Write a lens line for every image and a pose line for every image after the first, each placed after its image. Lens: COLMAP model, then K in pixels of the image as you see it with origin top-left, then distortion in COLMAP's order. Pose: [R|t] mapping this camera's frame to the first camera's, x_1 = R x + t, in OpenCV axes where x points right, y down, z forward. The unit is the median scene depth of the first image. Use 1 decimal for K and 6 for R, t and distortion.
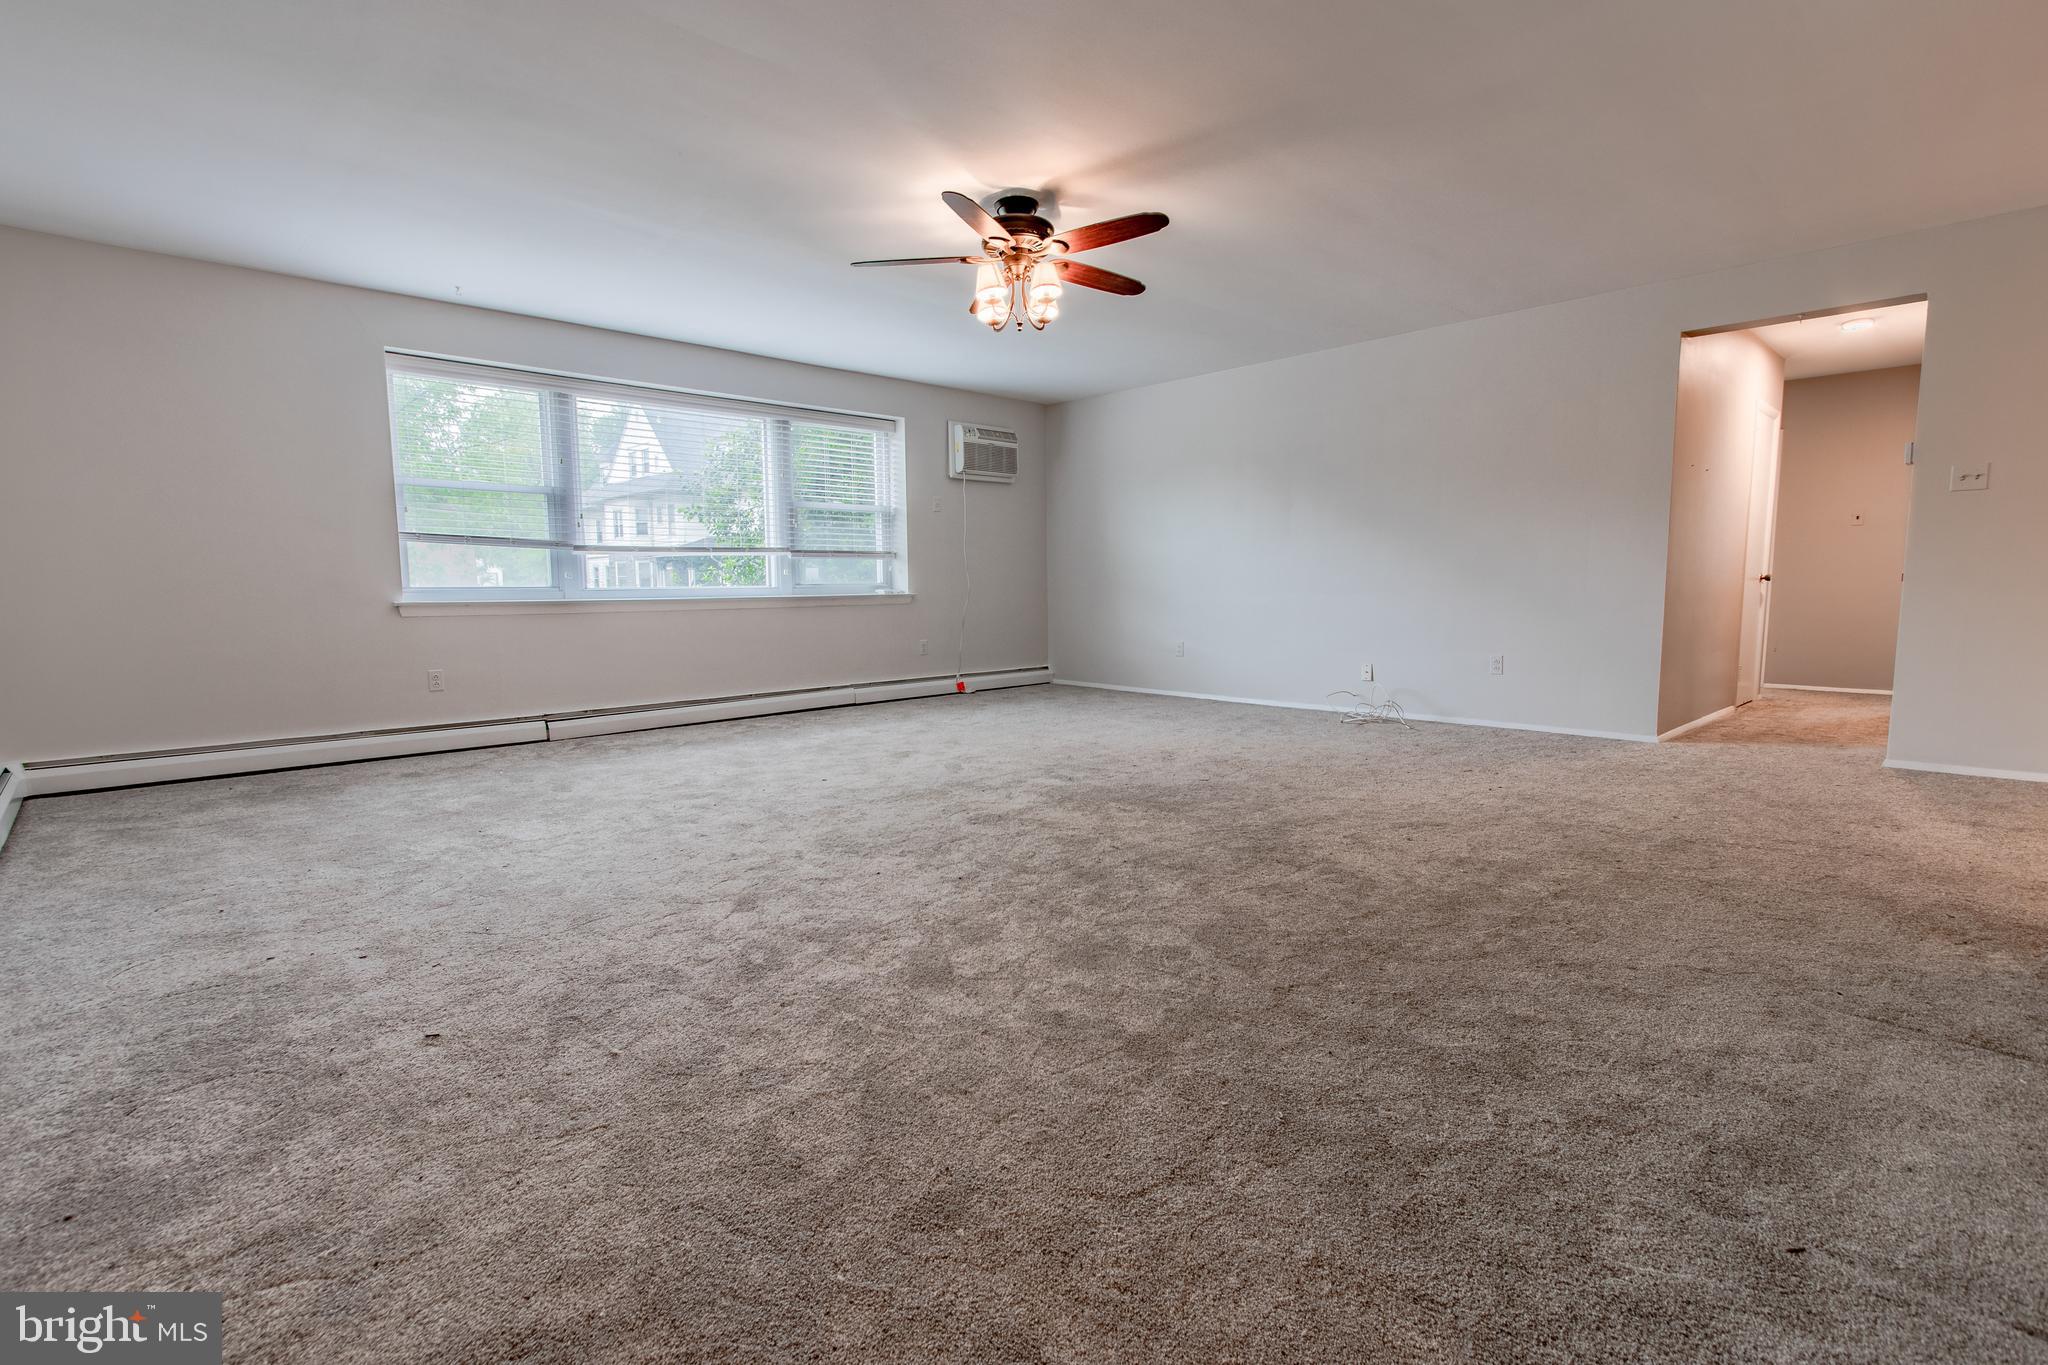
lens RADIAL K [[928.7, 0, 1013.5], [0, 928.7, 684.4], [0, 0, 1]] dist [0.002980, -0.001596]
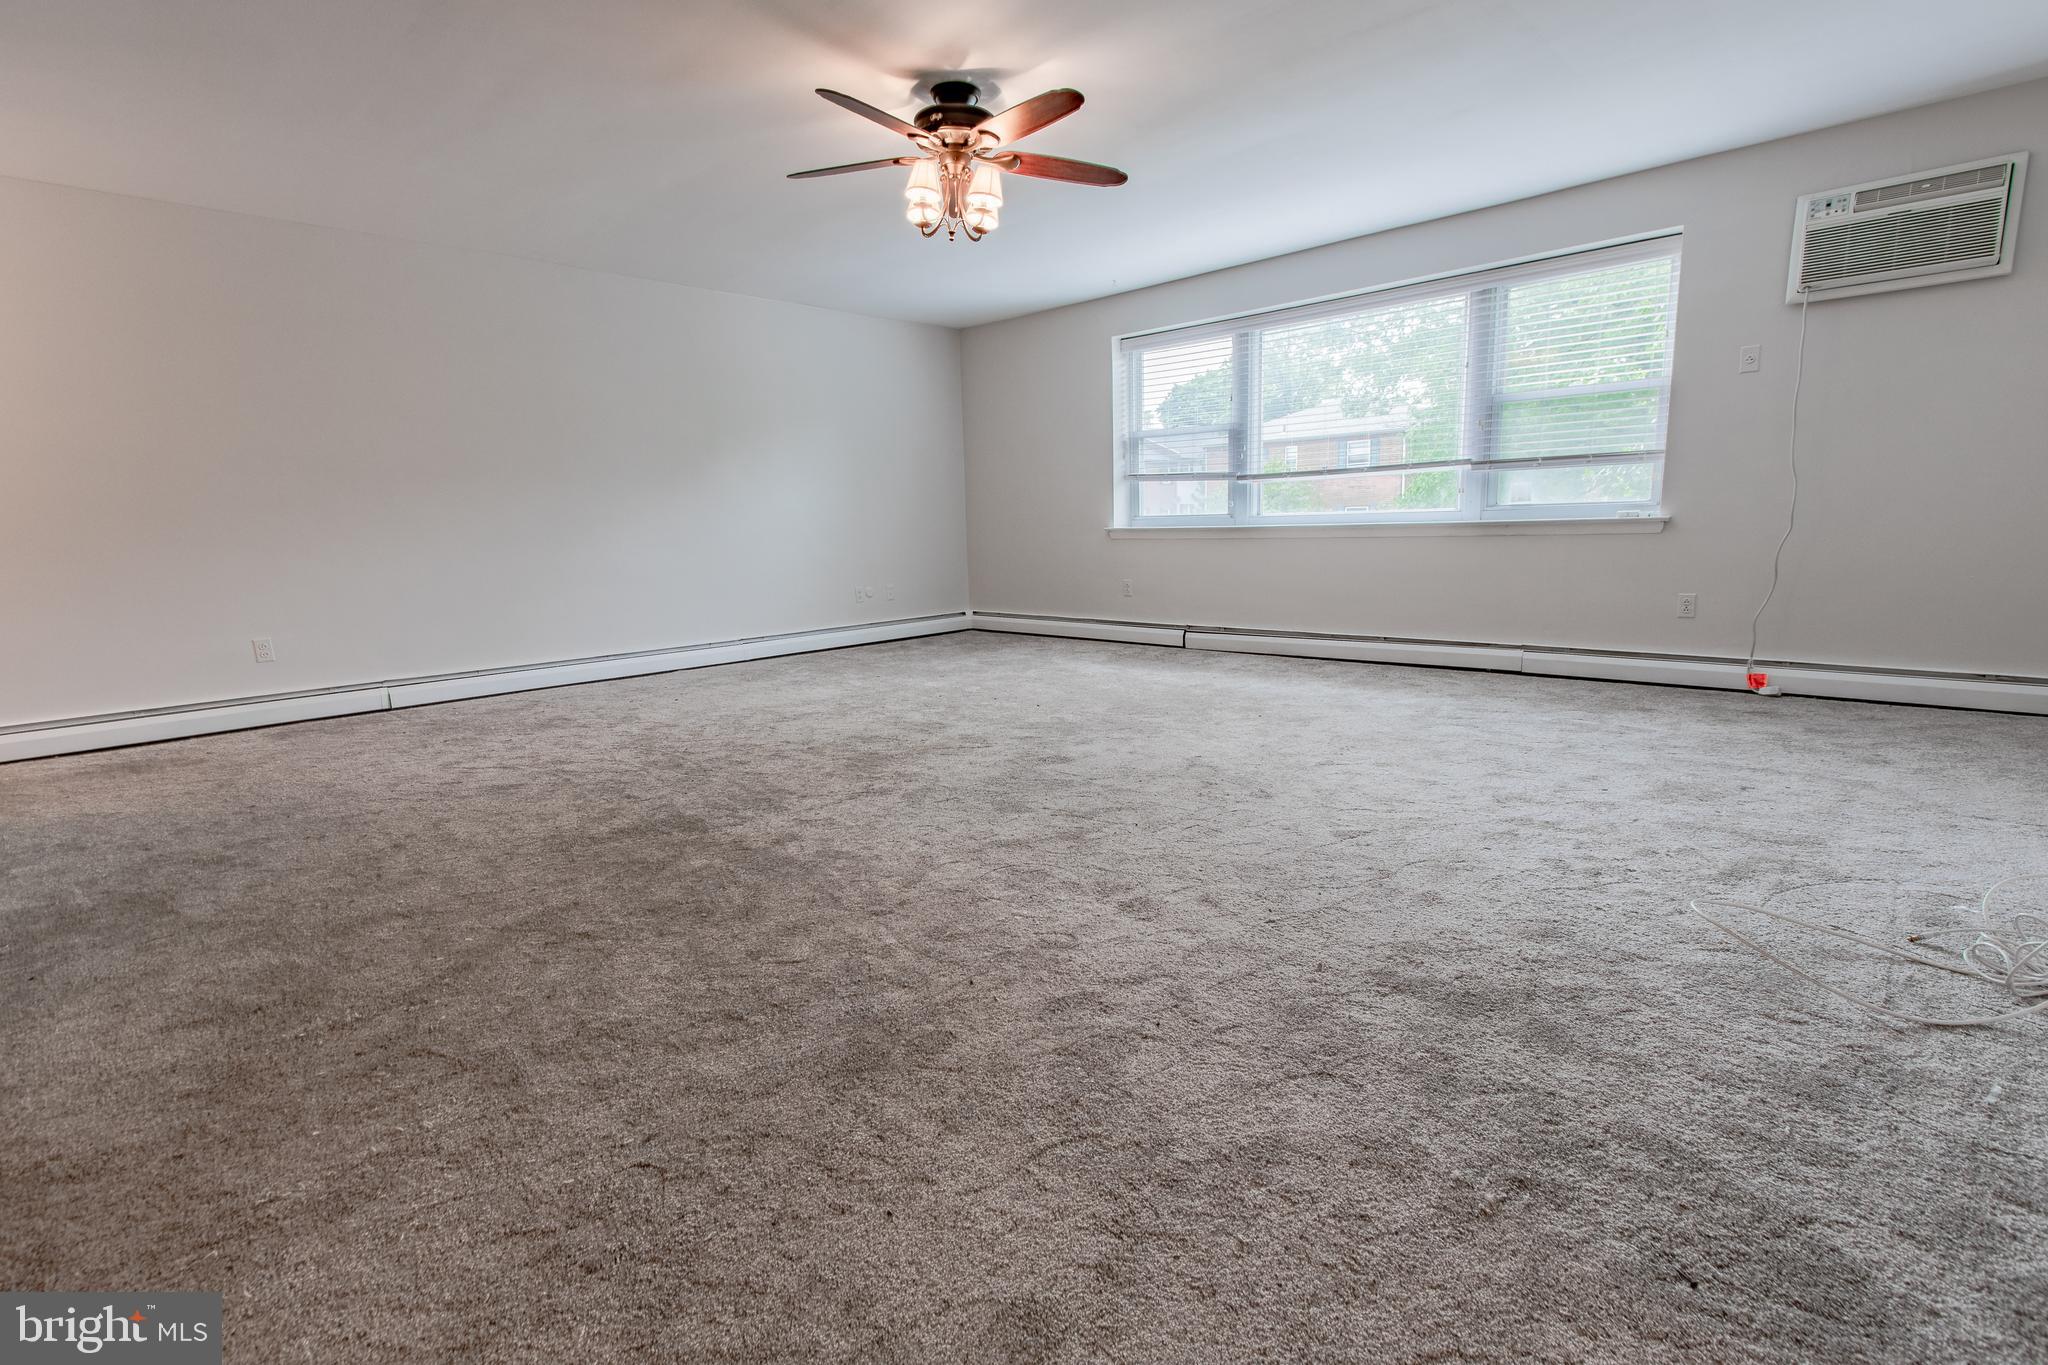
lens RADIAL K [[969.8, 0, 1024.0], [0, 969.8, 682.5], [0, 0, 1]] dist [0.002037, 0.000633]
pose [[0.059839, 0.169235, -0.983757, 0.564371], [-0.081687, 0.983048, 0.164144, -0.065201], [0.994860, 0.070538, 0.072649, 0.574365]]
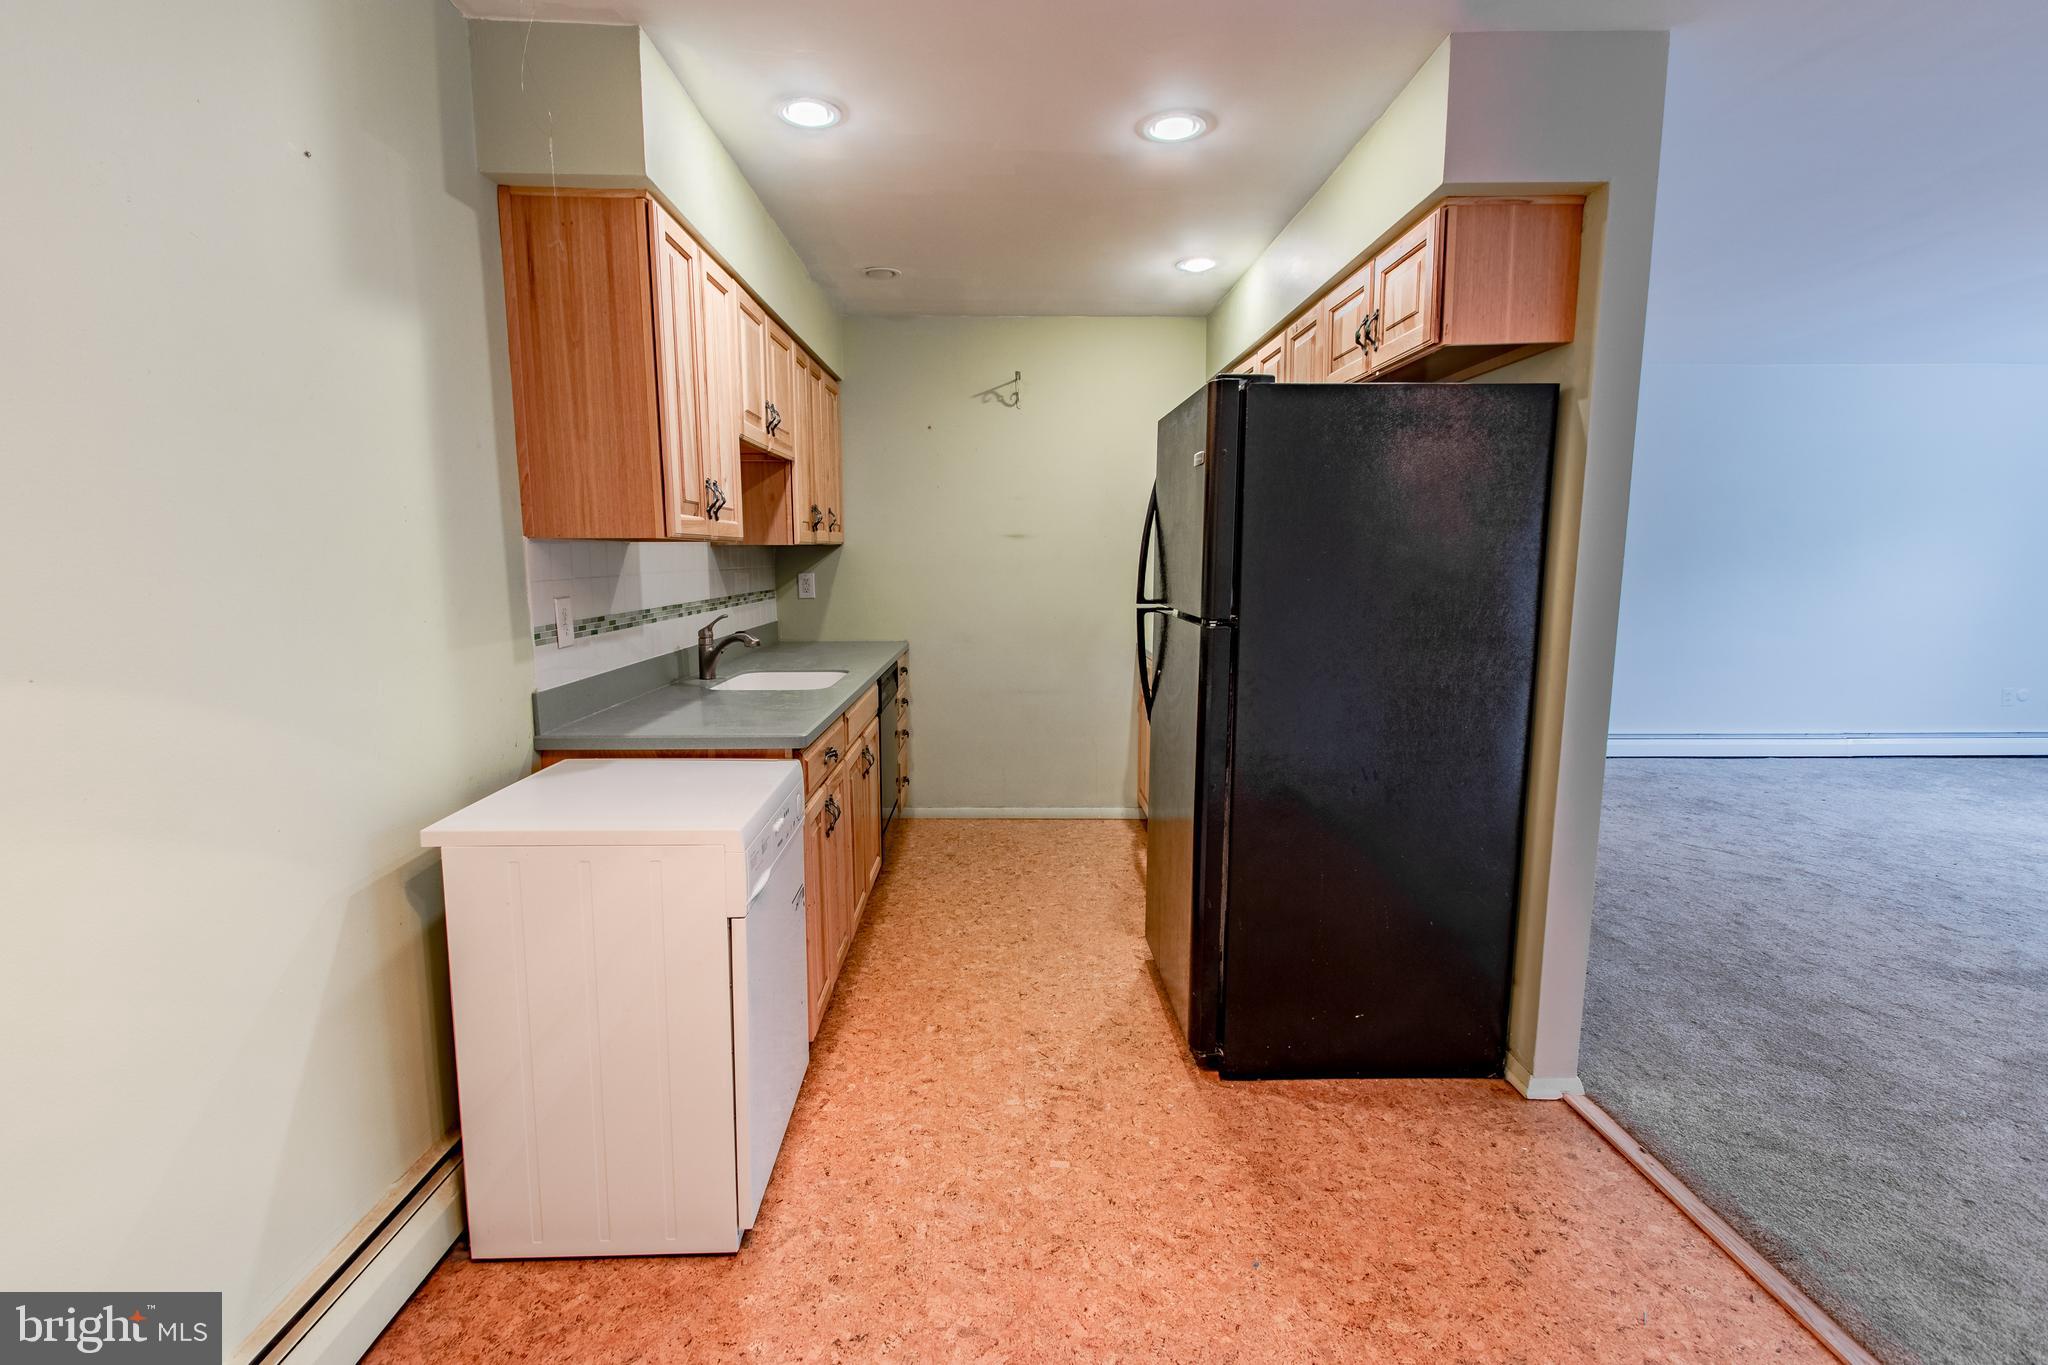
lens RADIAL K [[928.7, 0, 1013.5], [0, 928.7, 684.4], [0, 0, 1]] dist [0.002980, -0.001596]
pose [[-0.679594, 0.111187, -0.725113, 0.743134], [-0.073040, 0.973280, 0.217695, -0.103438], [0.729943, 0.200907, -0.653315, 0.349439]]
